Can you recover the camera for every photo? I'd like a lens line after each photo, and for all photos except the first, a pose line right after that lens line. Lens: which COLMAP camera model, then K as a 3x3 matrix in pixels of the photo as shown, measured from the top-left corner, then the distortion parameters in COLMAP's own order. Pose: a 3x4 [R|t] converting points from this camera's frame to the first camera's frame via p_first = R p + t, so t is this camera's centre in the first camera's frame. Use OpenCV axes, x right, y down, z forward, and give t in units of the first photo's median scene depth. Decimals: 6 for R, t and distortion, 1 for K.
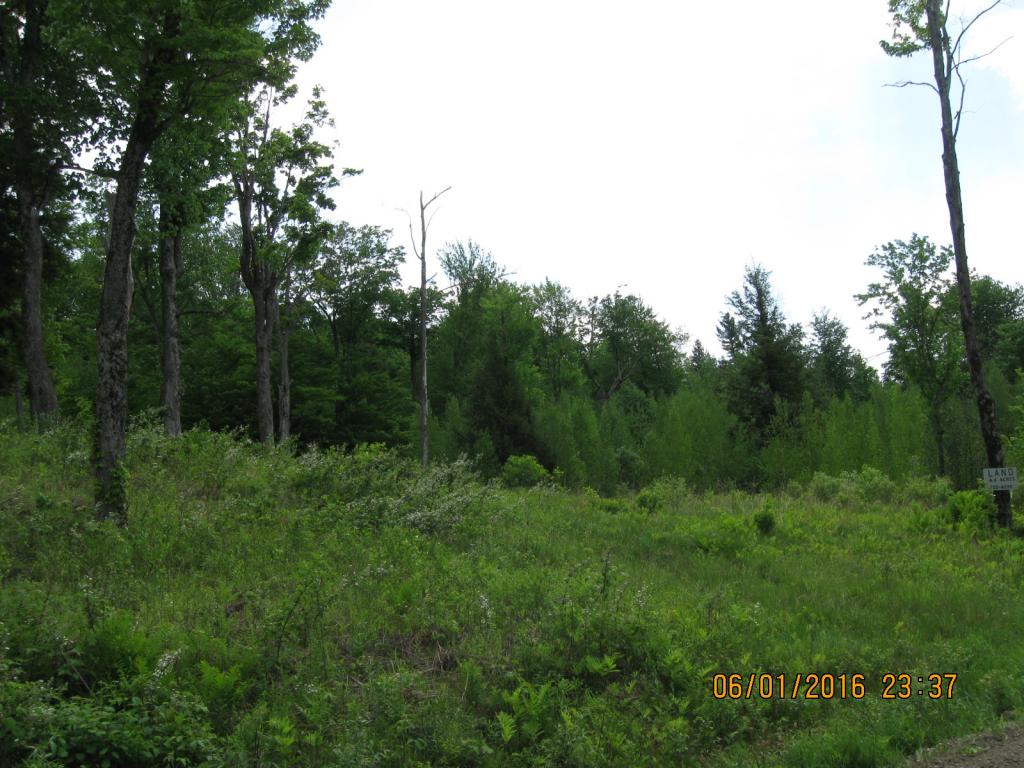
lens RADIAL K [[1083.7, 0, 512.0], [0, 1083.7, 384.0], [0, 0, 1]] dist [0.117810, 0.004653]
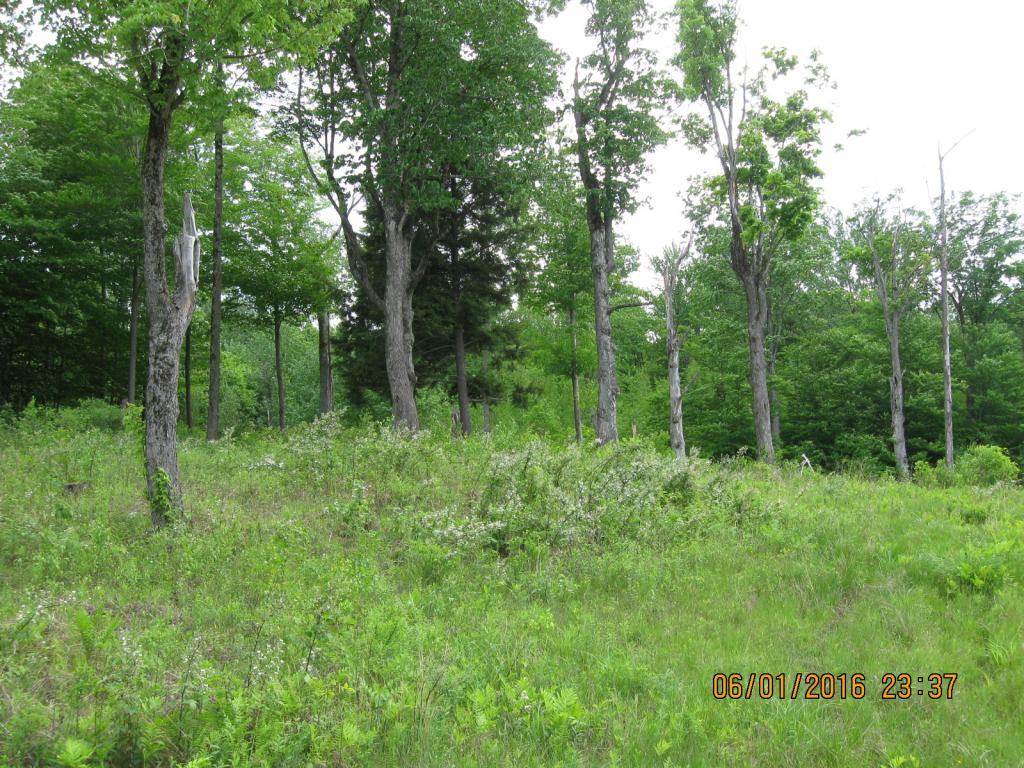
lens RADIAL K [[1098.0, 0, 512.0], [0, 1098.0, 384.0], [0, 0, 1]] dist [-0.140851, 0.017674]
pose [[0.800823, -0.063781, -0.595495, 0.140665], [0.063869, 0.997738, -0.020973, 0.011108], [0.595485, -0.021238, 0.803086, 0.128157]]
